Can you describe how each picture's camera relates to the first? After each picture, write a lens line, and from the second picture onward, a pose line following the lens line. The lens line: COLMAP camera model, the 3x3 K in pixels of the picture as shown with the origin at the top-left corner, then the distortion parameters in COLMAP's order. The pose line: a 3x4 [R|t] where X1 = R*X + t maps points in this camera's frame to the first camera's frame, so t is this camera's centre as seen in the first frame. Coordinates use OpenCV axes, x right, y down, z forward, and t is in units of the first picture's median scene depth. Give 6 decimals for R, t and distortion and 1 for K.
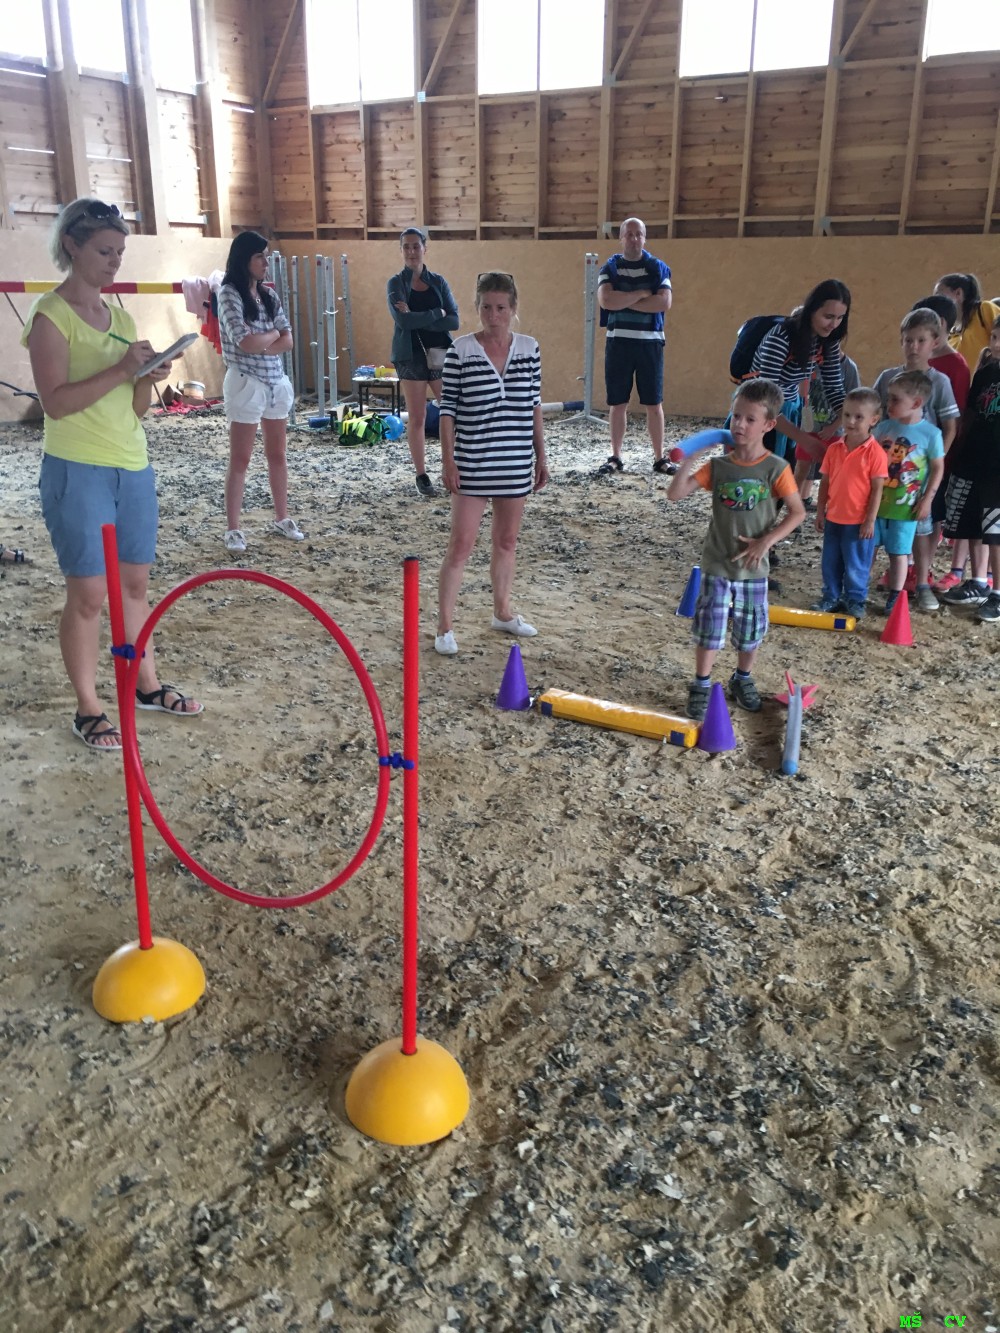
lens RADIAL K [[1172.2, 0, 500.0], [0, 1172.2, 666.5], [0, 0, 1]] dist [0.100825, -0.135461]
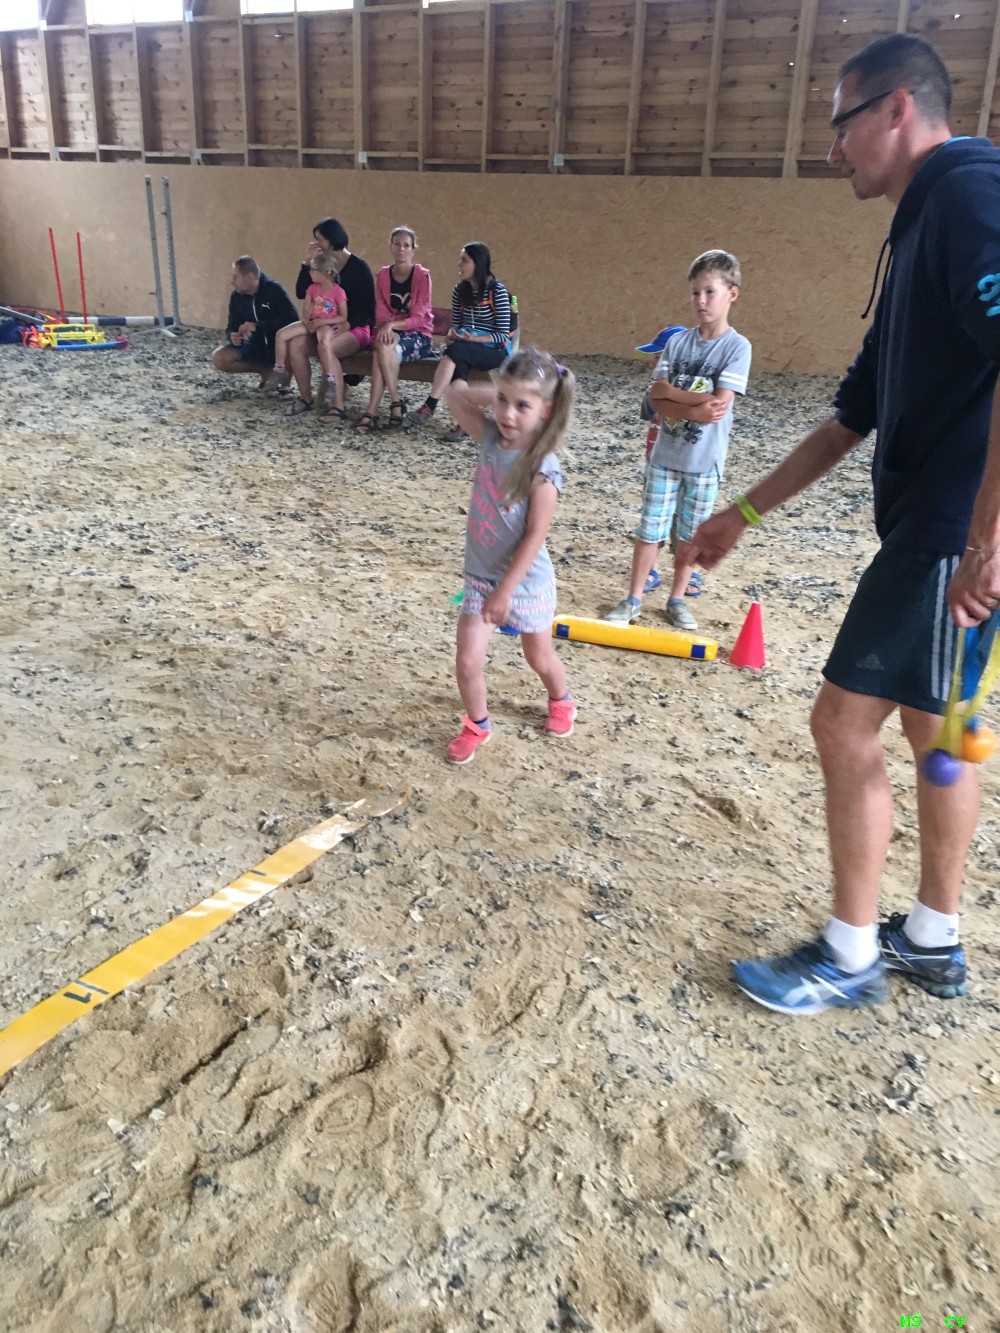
lens RADIAL K [[1172.2, 0, 500.0], [0, 1172.2, 666.5], [0, 0, 1]] dist [0.100825, -0.135461]
pose [[0.999648, 0.022810, 0.013544, 0.390705], [-0.023438, 0.998564, 0.048168, 0.037608], [-0.012426, -0.048468, 0.998747, -0.112294]]
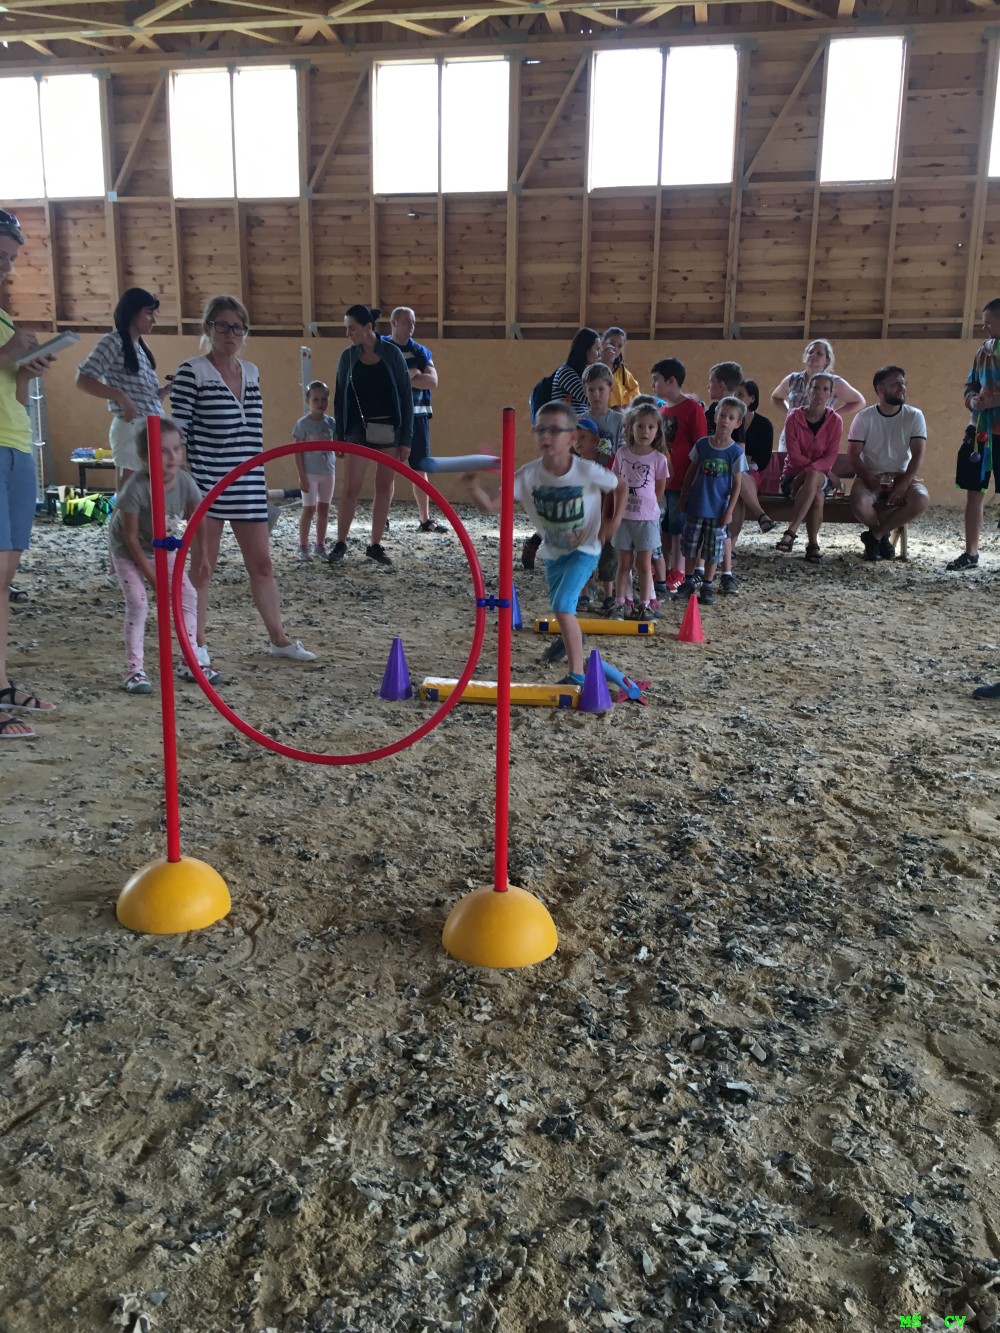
lens RADIAL K [[1159.4, 0, 514.2], [0, 1159.4, 671.1], [0, 0, 1]] dist [0.113407, -0.167830]
pose [[0.950924, -0.055557, 0.304395, -0.079507], [0.086280, 0.992340, -0.088418, 0.043371], [-0.297151, 0.110342, 0.948433, -0.005417]]
